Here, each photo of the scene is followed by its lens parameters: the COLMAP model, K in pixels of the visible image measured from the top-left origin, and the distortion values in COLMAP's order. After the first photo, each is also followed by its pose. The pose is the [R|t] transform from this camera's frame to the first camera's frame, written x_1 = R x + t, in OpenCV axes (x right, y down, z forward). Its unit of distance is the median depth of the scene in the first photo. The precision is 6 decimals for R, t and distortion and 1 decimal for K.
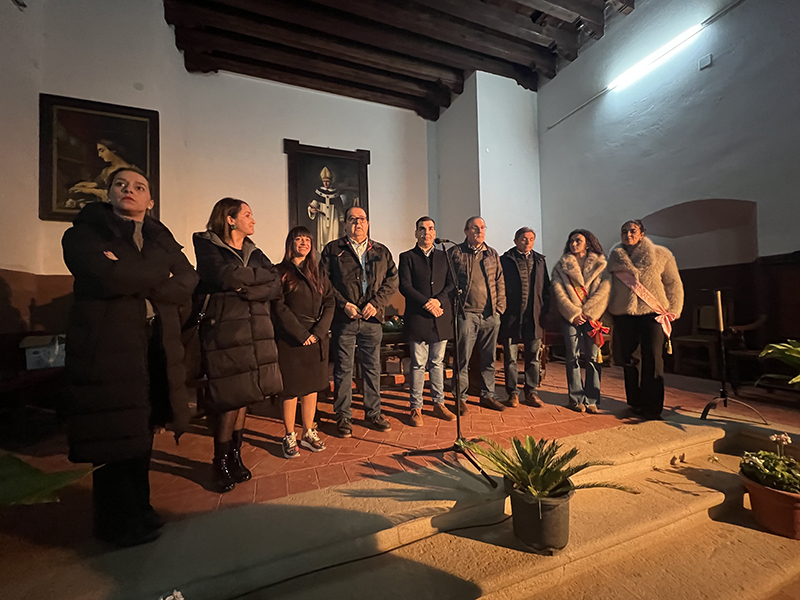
lens RADIAL K [[320.3, 0, 400.0], [0, 320.3, 300.0], [0, 0, 1]] dist [0.000198, 0.000292]
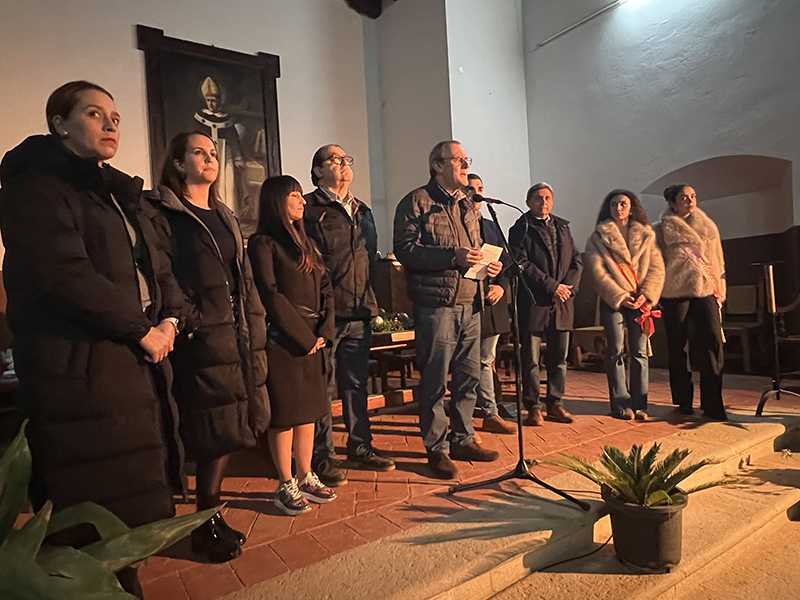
lens RADIAL K [[496.1, 0, 400.0], [0, 496.1, 300.0], [0, 0, 1]] dist [0.001548, -0.001547]
pose [[0.973805, -0.028970, 0.225532, -0.272026], [0.024892, 0.999472, 0.020906, 0.011907], [-0.226018, -0.014744, 0.974012, -0.065057]]
